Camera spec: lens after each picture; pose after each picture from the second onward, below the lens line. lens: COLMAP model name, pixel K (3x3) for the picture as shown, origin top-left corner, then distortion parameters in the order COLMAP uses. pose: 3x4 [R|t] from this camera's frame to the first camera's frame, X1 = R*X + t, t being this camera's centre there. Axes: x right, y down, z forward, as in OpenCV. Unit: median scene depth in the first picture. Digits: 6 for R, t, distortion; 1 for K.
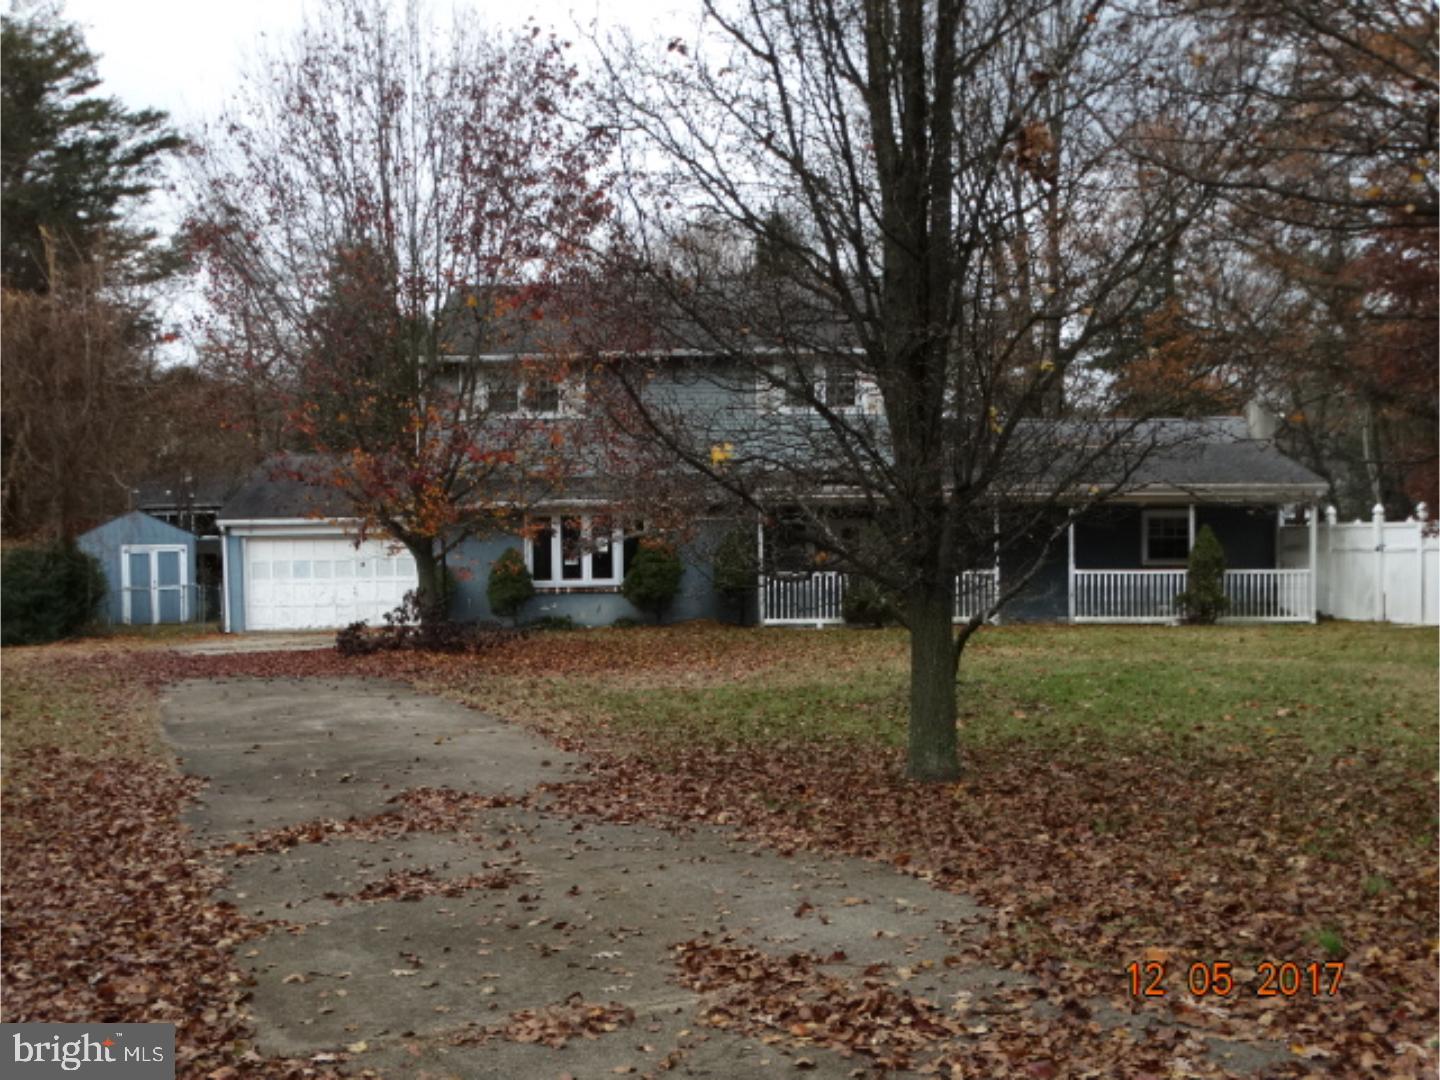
lens RADIAL K [[1687.2, 0, 720.1], [0, 1687.2, 540.1], [0, 0, 1]] dist [-0.009506, 0.000000]
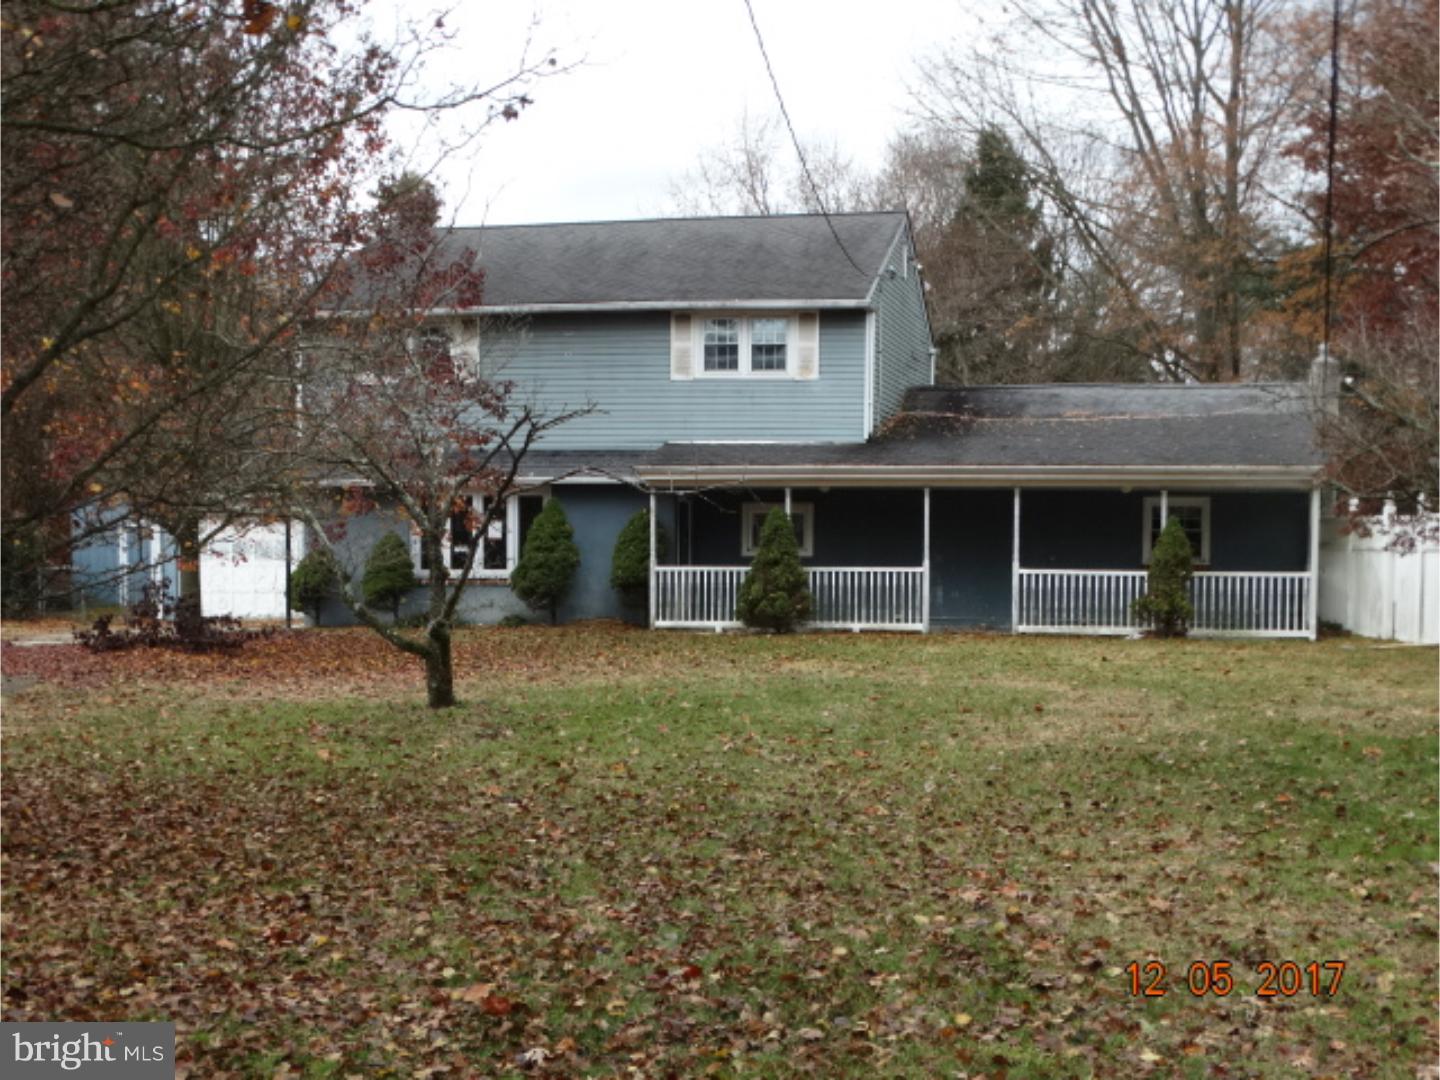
lens RADIAL K [[2043.3, 0, 719.8], [0, 2043.3, 539.8], [0, 0, 1]] dist [0.007732, 0.000000]
pose [[0.990713, 0.015548, -0.135078, 0.199778], [-0.014659, 0.999864, 0.007580, -0.002008], [0.135178, -0.005529, 0.990806, -0.013945]]
